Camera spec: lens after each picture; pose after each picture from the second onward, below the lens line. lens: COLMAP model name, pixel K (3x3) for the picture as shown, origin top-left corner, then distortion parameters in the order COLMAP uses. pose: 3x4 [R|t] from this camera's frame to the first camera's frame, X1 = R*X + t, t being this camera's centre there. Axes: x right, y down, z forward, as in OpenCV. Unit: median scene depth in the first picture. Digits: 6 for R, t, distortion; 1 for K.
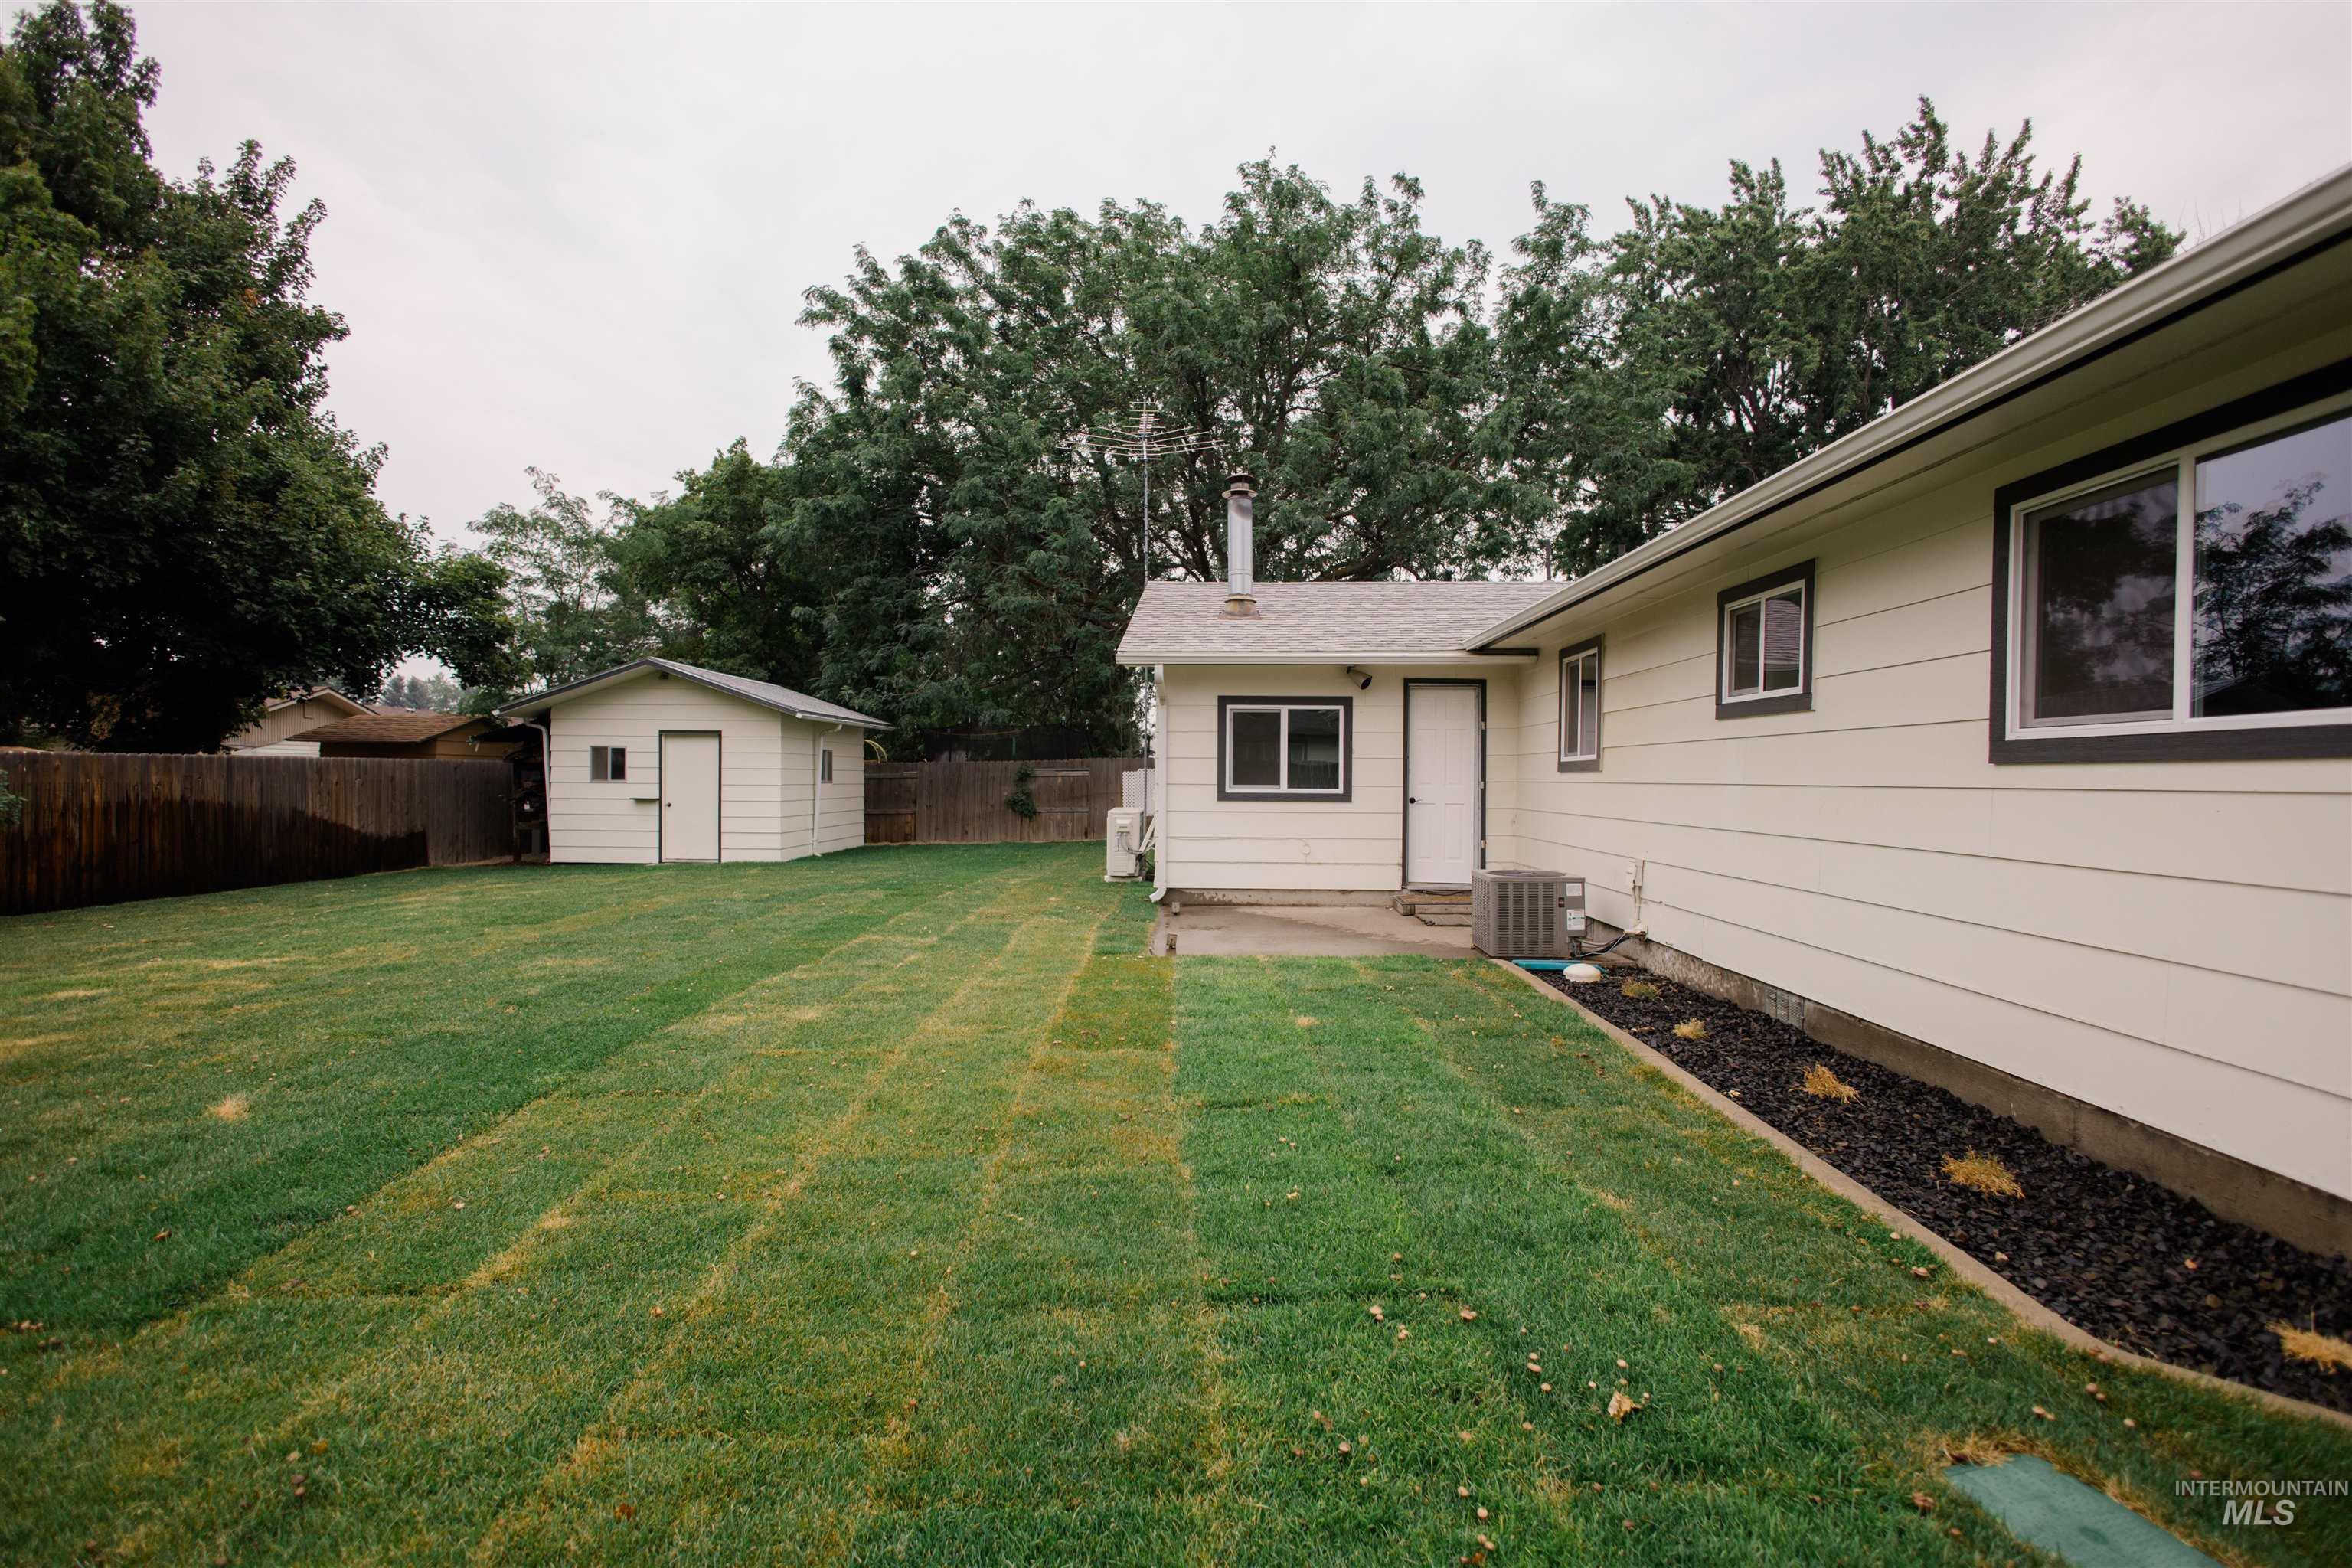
lens RADIAL K [[1104.6, 0, 1169.7], [0, 1104.6, 785.6], [0, 0, 1]] dist [0.003728, -0.001188]
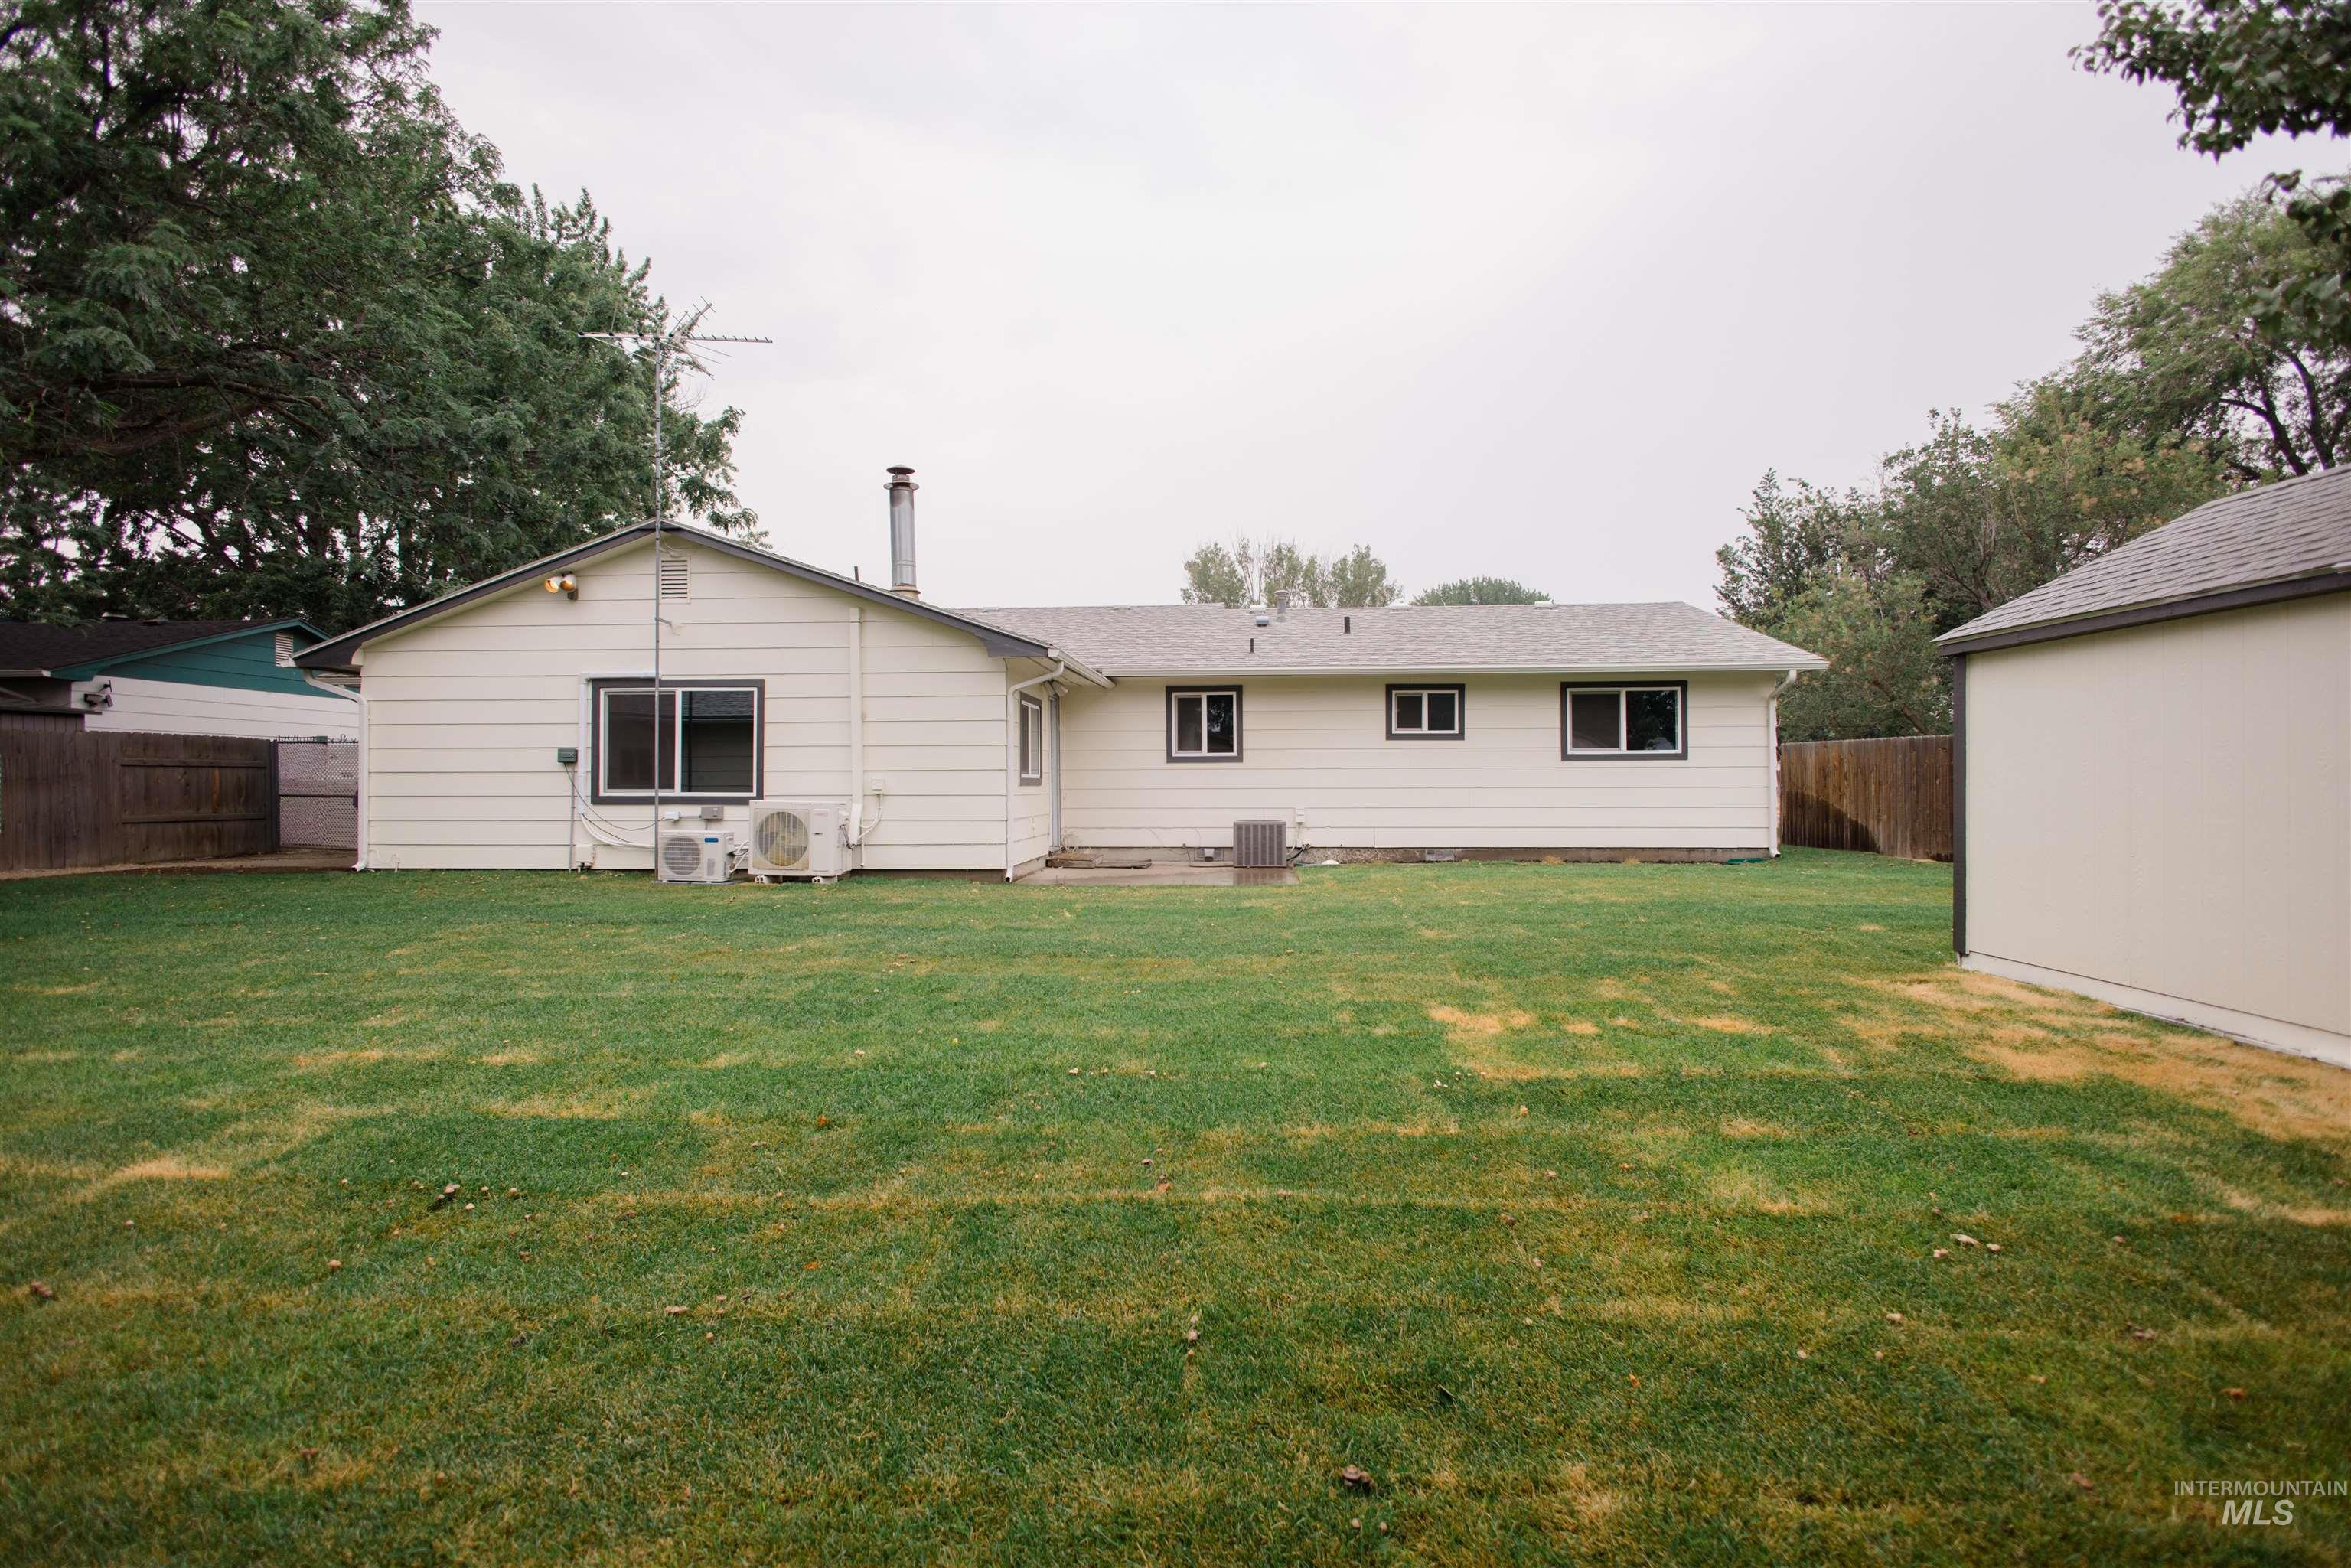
lens RADIAL K [[1104.1, 0, 1169.2], [0, 1104.1, 785.6], [0, 0, 1]] dist [0.003728, -0.001188]
pose [[0.024752, -0.006526, 0.999672, -0.692457], [0.010675, 0.999923, 0.006263, 0.006011], [-0.999637, 0.010516, 0.024820, 0.534579]]
